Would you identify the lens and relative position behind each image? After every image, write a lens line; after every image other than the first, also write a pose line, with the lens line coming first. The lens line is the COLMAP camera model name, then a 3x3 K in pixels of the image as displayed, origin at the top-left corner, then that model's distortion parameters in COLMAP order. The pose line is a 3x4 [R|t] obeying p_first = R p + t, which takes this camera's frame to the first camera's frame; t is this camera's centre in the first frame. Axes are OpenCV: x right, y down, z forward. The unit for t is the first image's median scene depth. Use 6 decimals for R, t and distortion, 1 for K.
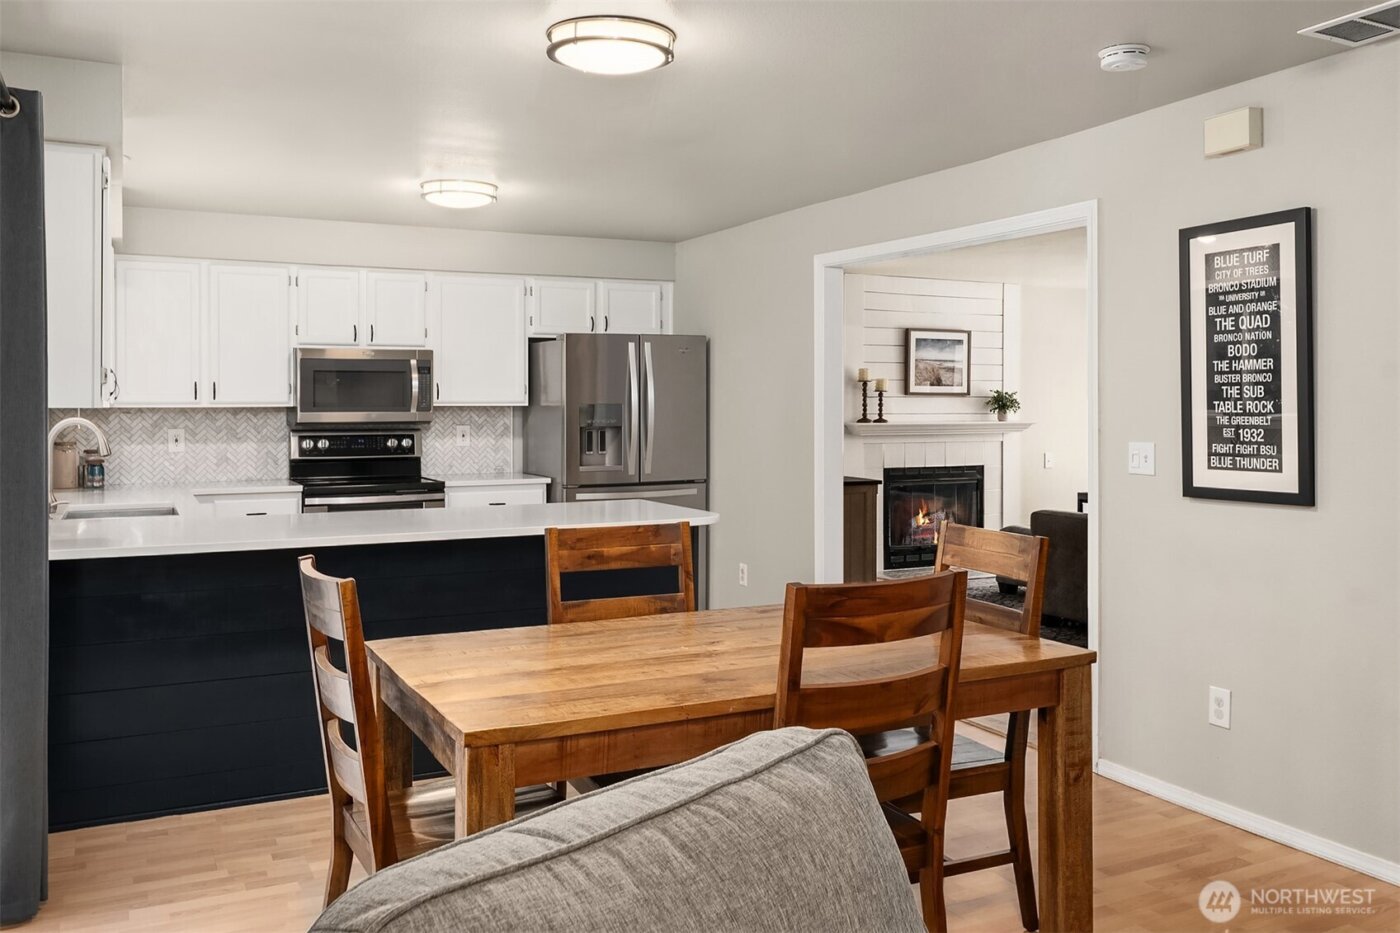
lens RADIAL K [[1158.9, 0, 696.7], [0, 1158.9, 396.0], [0, 0, 1]] dist [-0.005546, 0.013841]
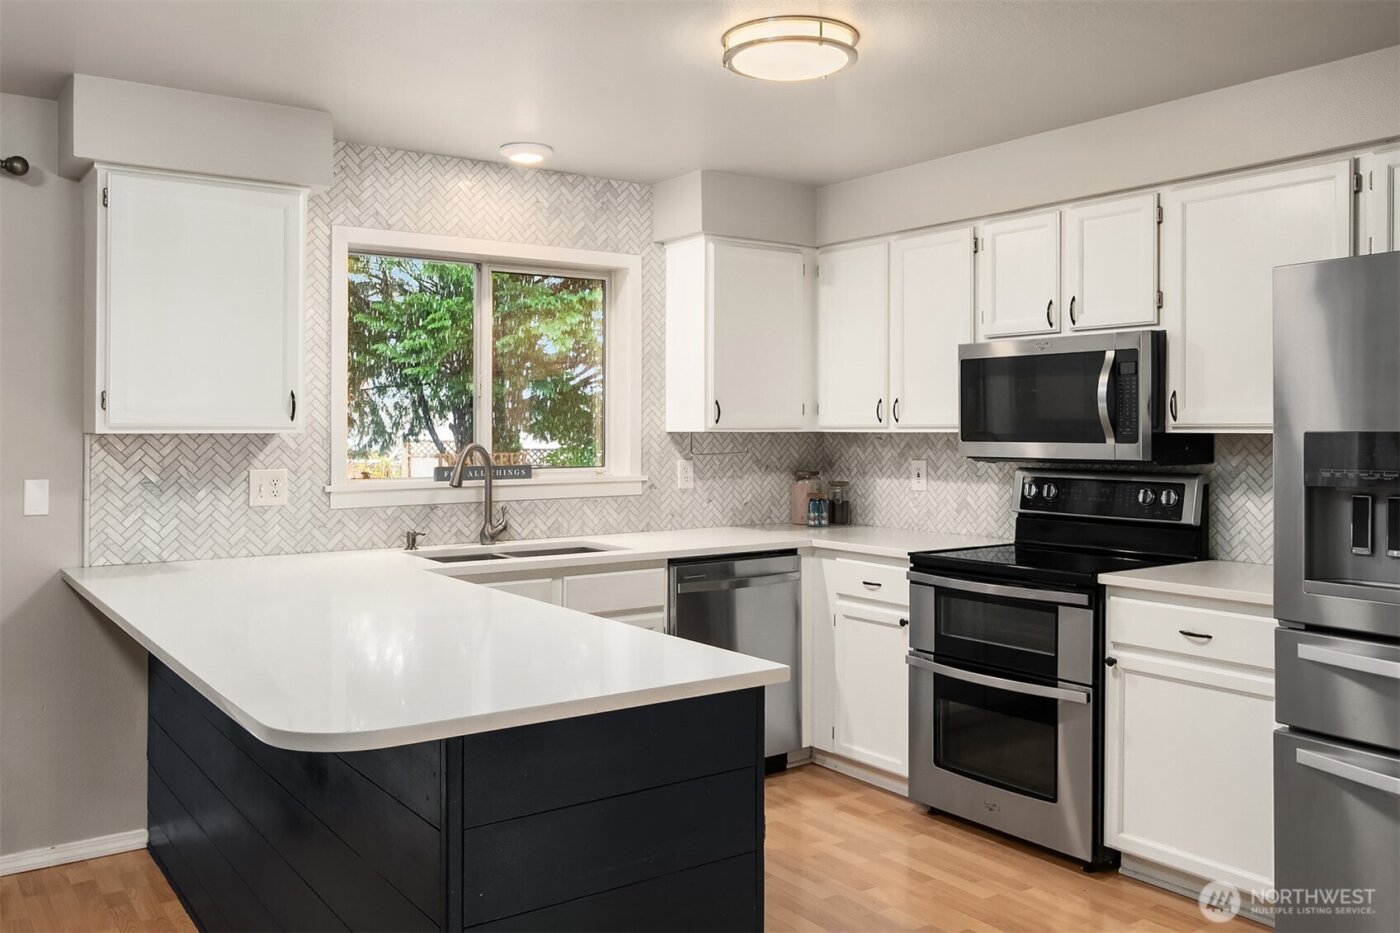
lens RADIAL K [[1158.9, 0, 711.0], [0, 1158.9, 418.7], [0, 0, 1]] dist [-0.005546, 0.013841]
pose [[0.161125, -0.003515, -0.986928, 0.274380], [0.007330, 0.999970, -0.002365, 0.001649], [0.986907, -0.006853, 0.161146, 0.707541]]
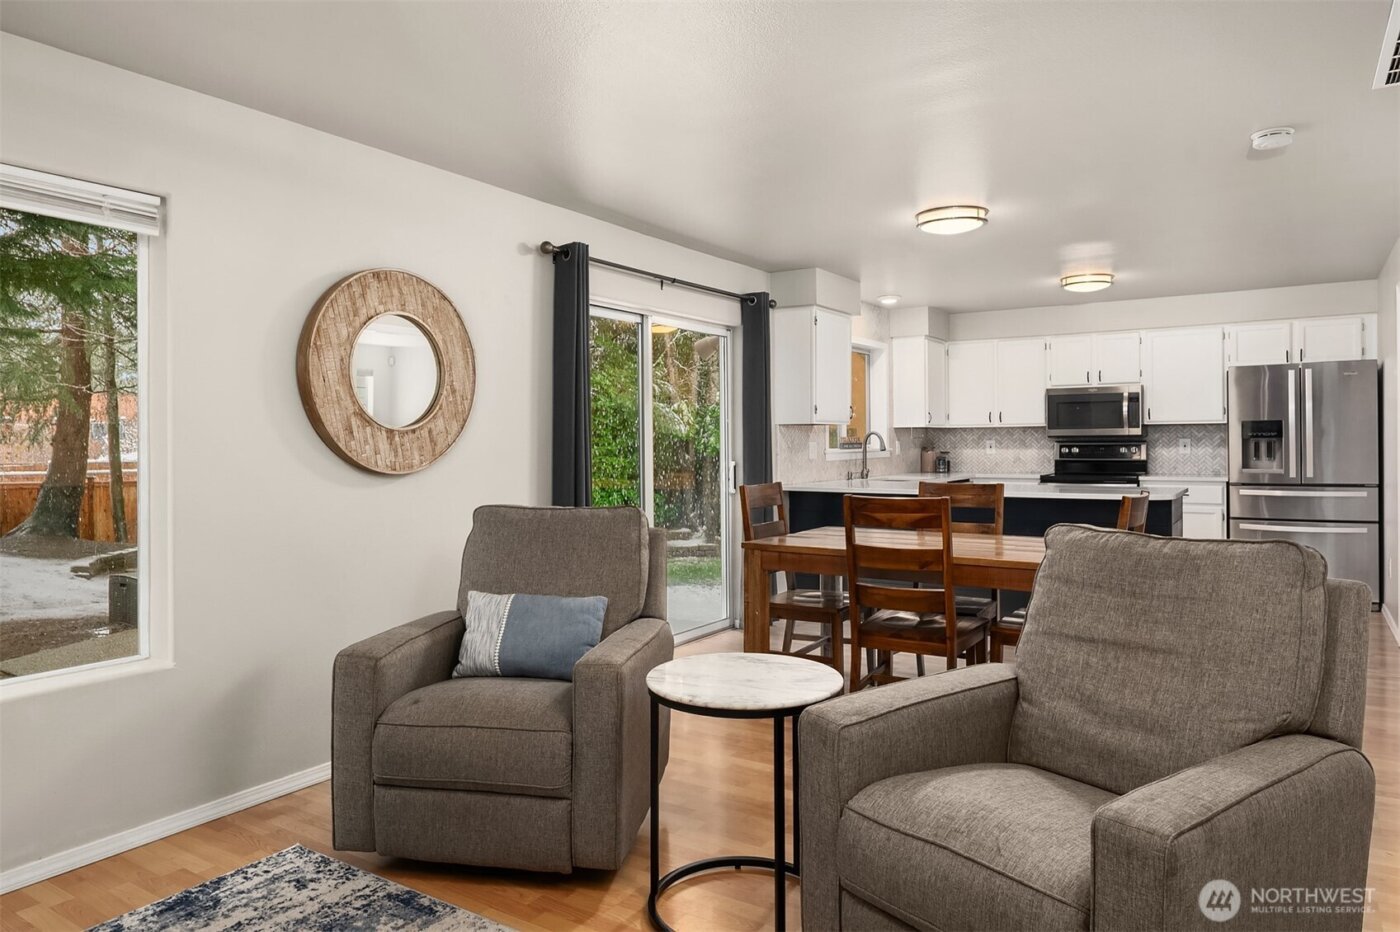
lens RADIAL K [[910.0, 0, 703.5], [0, 910.0, 440.9], [0, 0, 1]] dist [-0.002040, -0.001179]
pose [[0.508768, -0.001269, -0.860903, 0.461109], [0.013667, 0.999885, 0.006603, 0.014180], [0.860795, -0.015125, 0.508727, -0.036965]]
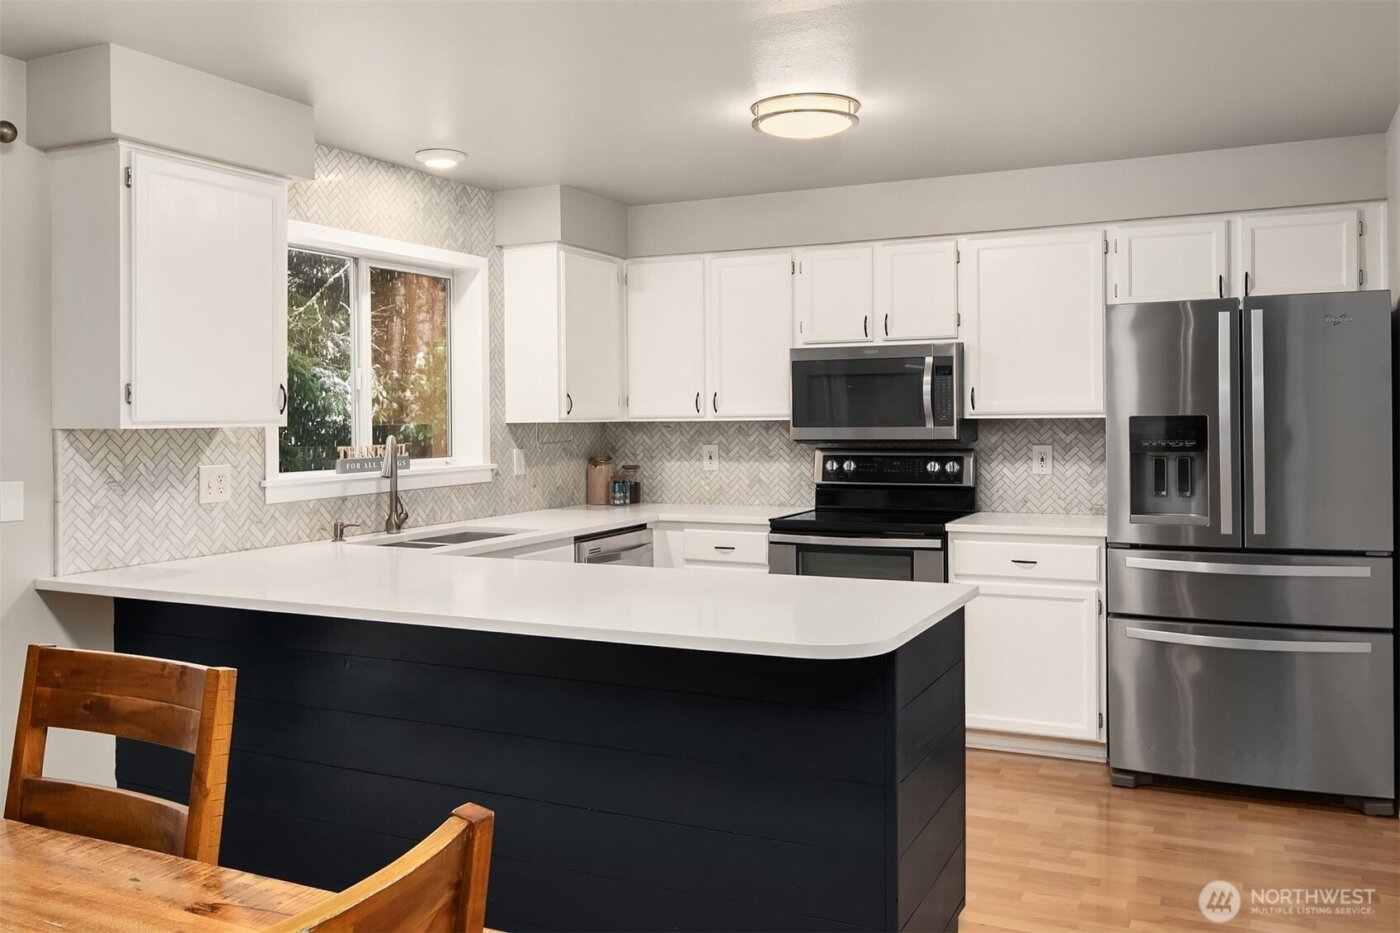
lens RADIAL K [[1158.9, 0, 700.6], [0, 1158.9, 419.9], [0, 0, 1]] dist [-0.005546, 0.013841]
pose [[0.611289, 0.000653, -0.791407, 0.251756], [0.013023, 0.999856, 0.010884, -0.000888], [0.791300, -0.016960, 0.611193, 0.420586]]
